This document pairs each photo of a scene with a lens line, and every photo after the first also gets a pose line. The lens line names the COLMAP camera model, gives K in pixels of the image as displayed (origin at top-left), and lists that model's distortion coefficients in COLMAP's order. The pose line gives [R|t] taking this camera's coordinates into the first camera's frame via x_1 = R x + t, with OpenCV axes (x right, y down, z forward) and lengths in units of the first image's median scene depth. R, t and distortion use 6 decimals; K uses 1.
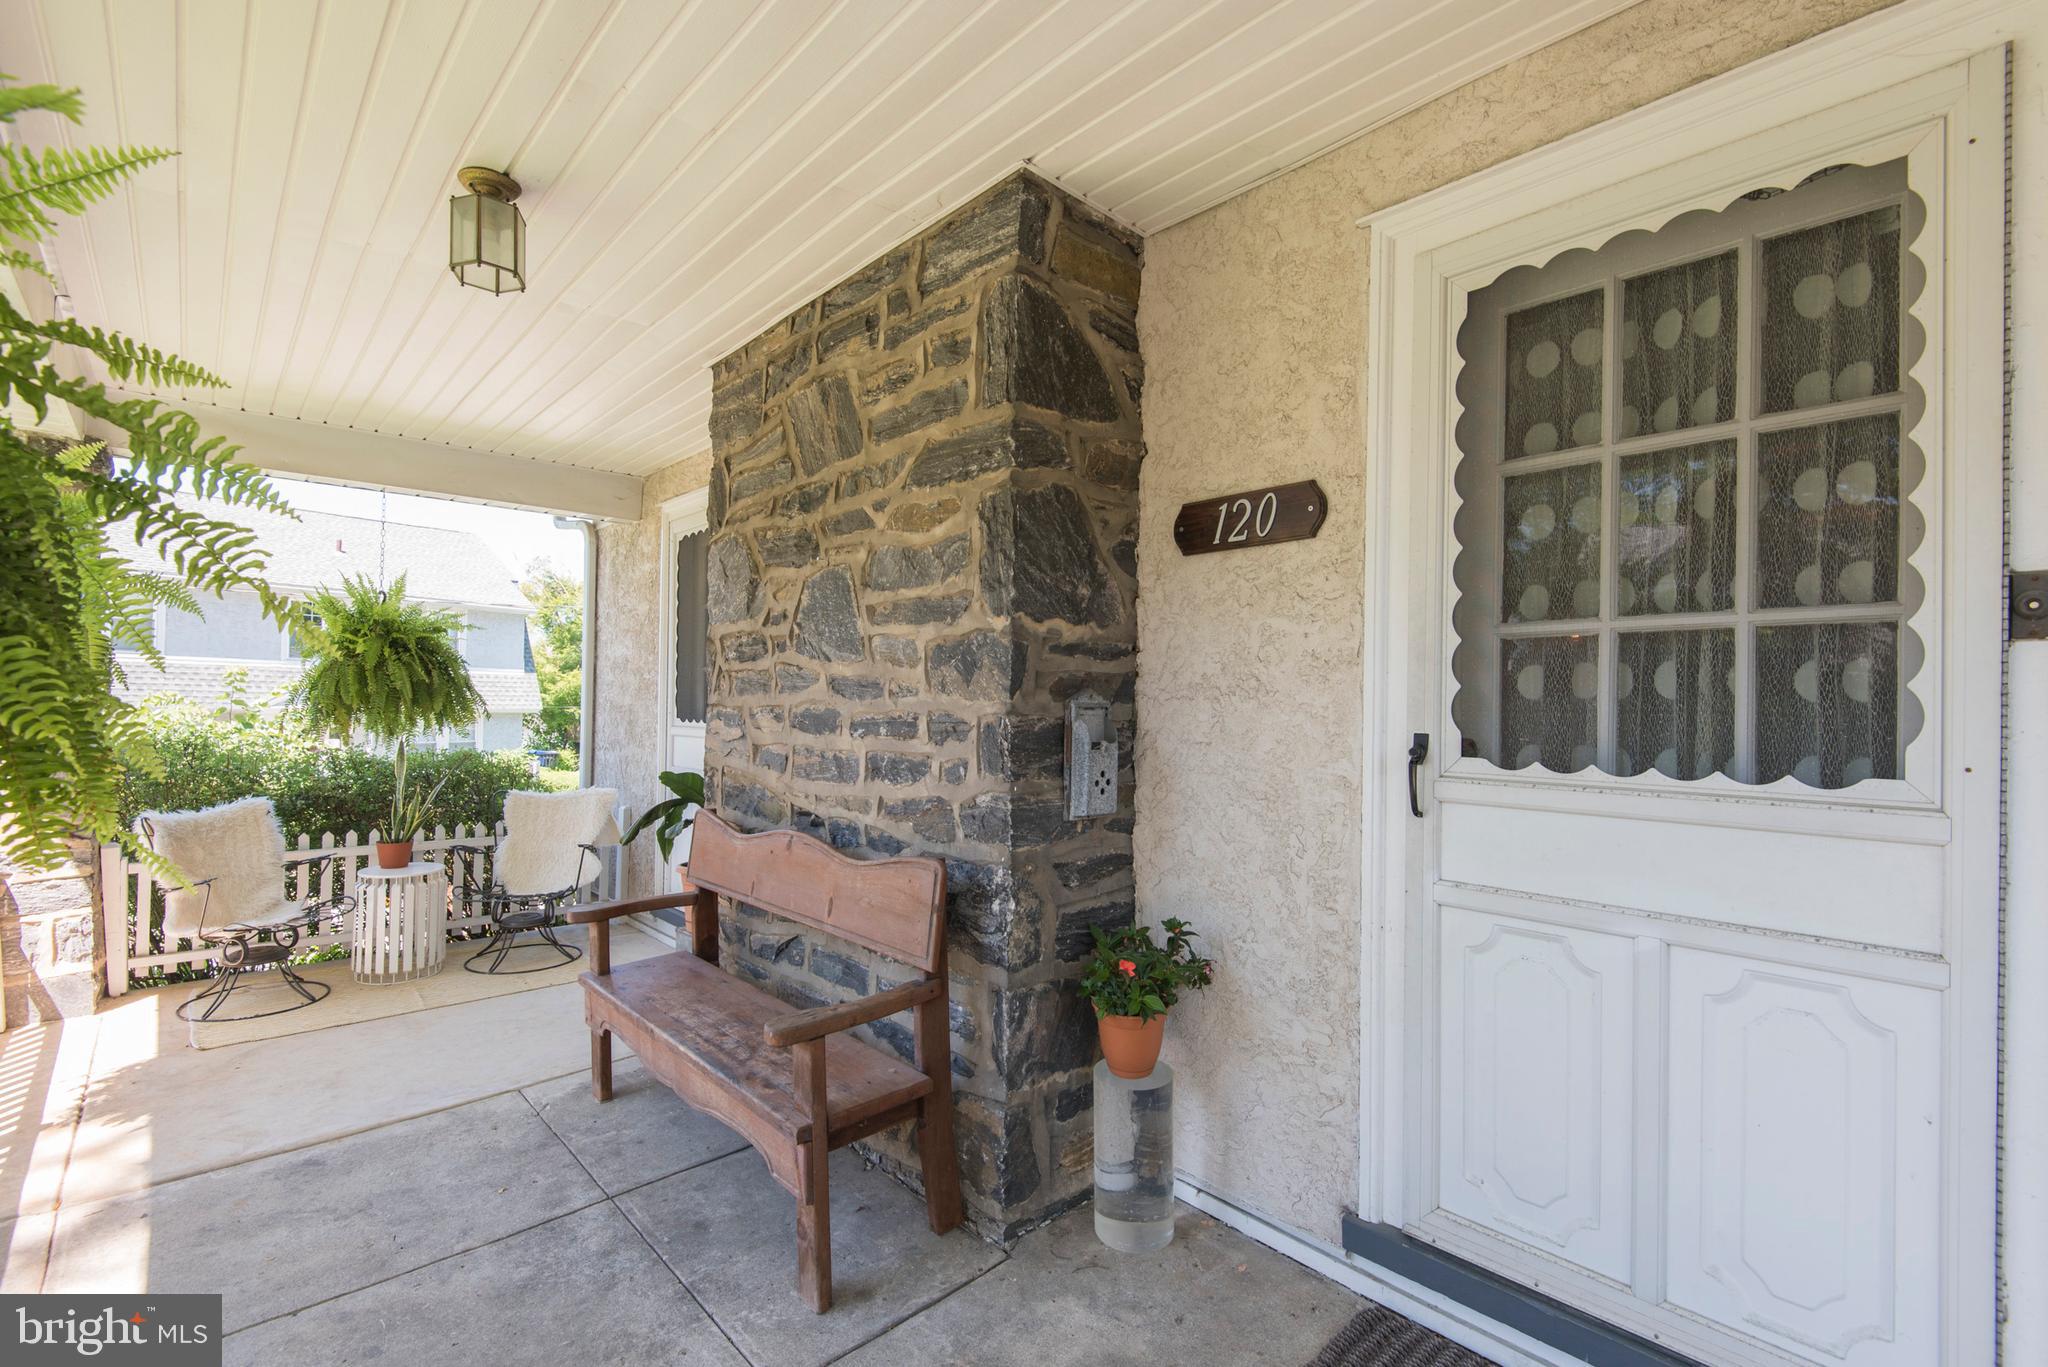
lens RADIAL K [[933.0, 0, 1020.6], [0, 933.0, 686.2], [0, 0, 1]] dist [0.042093, -0.028138]
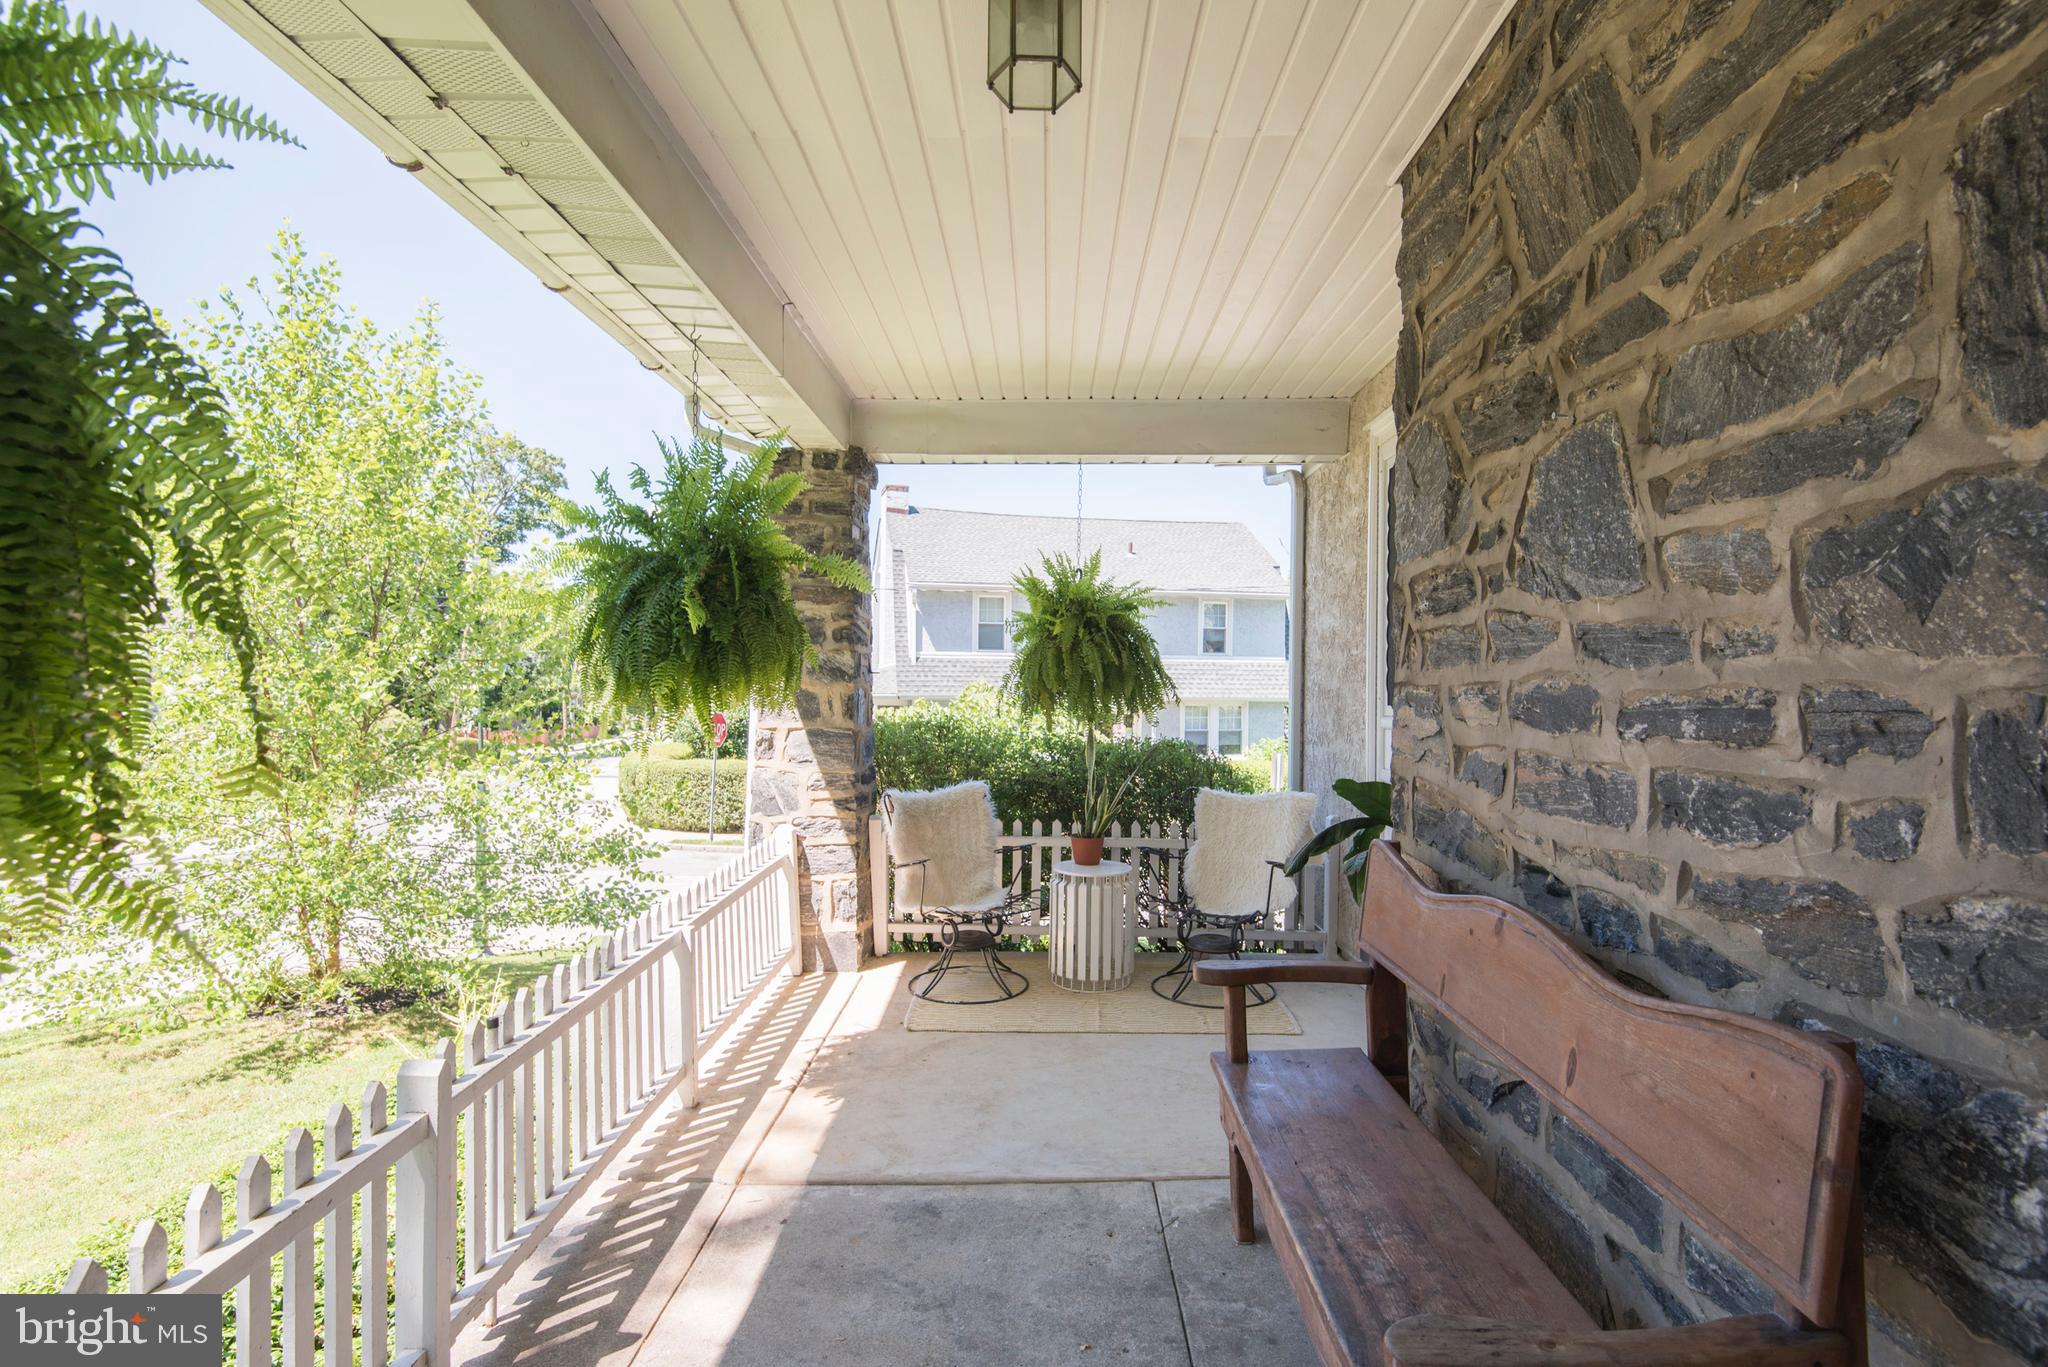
lens RADIAL K [[1027.6, 0, 1025.3], [0, 1027.6, 685.8], [0, 0, 1]] dist [0.033859, -0.027995]
pose [[0.732387, -0.007365, -0.680849, -0.028612], [0.014886, 0.999876, 0.005196, 0.015810], [0.680726, -0.013941, 0.732406, 0.329030]]
